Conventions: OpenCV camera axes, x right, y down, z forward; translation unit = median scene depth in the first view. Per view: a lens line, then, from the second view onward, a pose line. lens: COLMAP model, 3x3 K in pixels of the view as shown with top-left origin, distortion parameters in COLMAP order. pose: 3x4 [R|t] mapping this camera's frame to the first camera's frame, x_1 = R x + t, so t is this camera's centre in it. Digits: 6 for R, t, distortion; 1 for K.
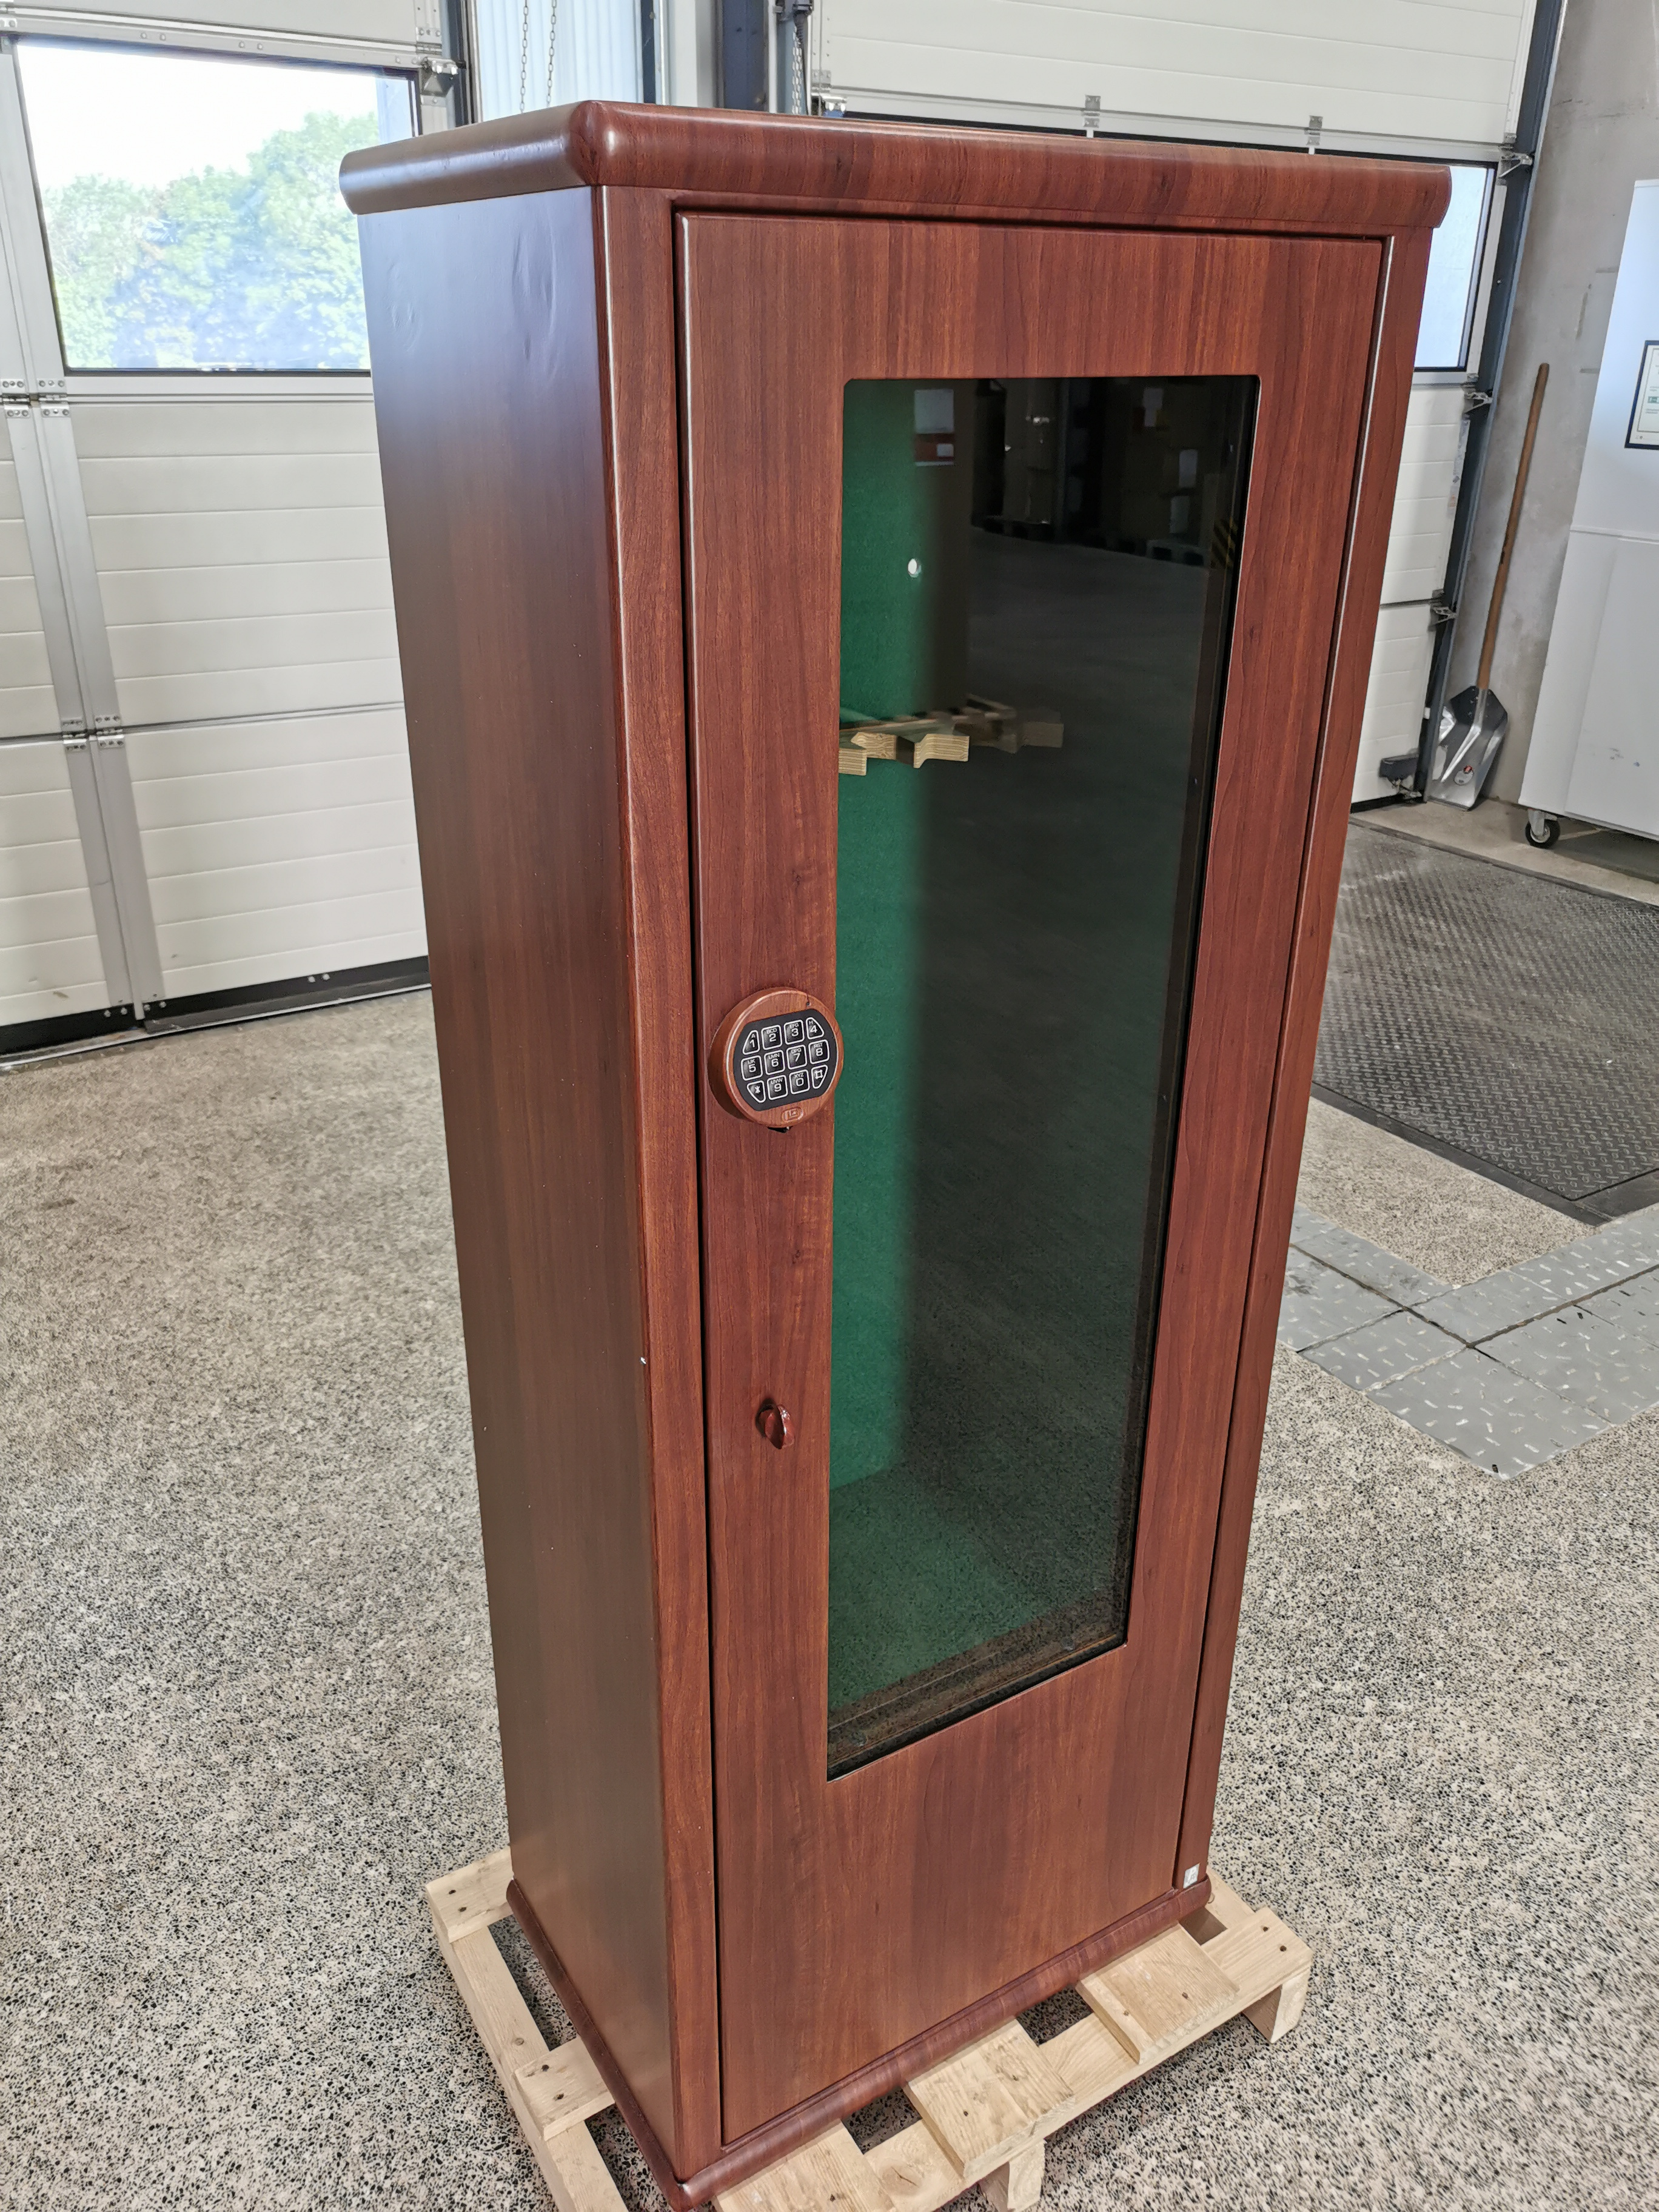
lens RADIAL K [[1710.1, 0, 838.9], [0, 1710.1, 1120.4], [0, 0, 1]] dist [0.051168, -0.041172]
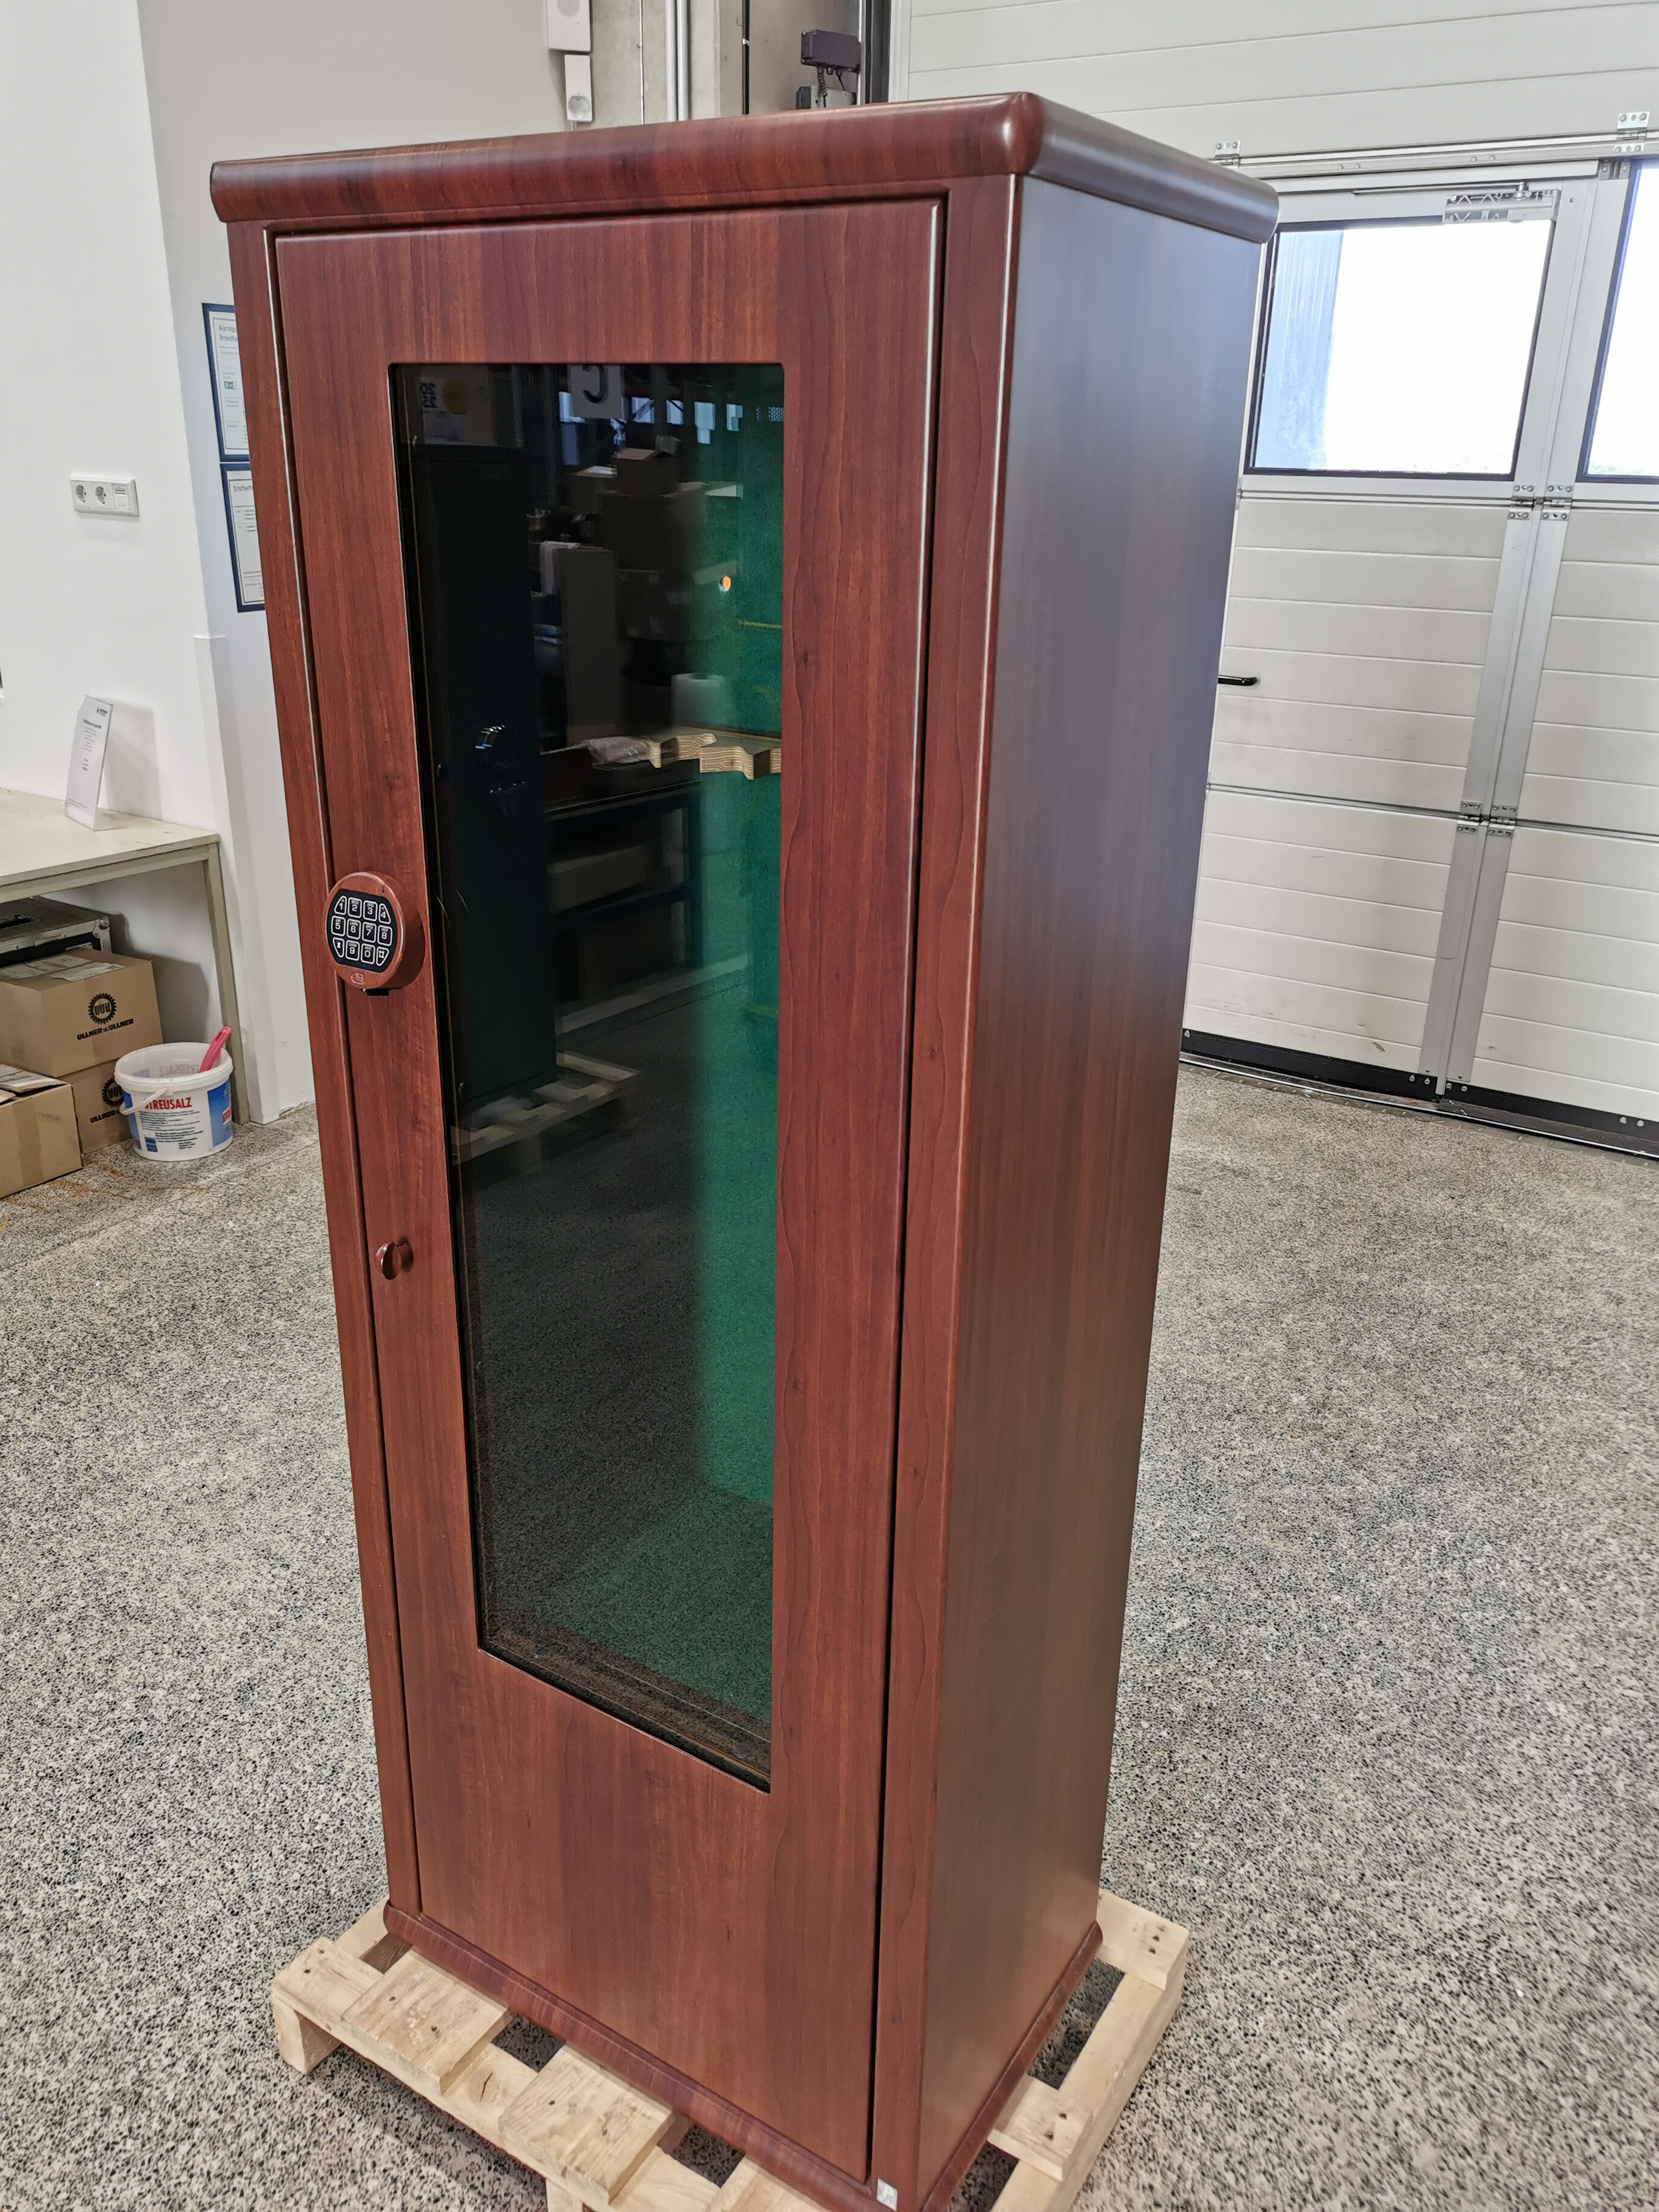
lens RADIAL K [[1710.1, 0, 833.3], [0, 1710.1, 1123.1], [0, 0, 1]] dist [0.051168, -0.041172]
pose [[0.431297, 0.330958, -0.839315, 0.842678], [-0.393563, 0.906126, 0.155064, -0.166406], [0.811844, 0.263445, 0.521062, 0.490269]]
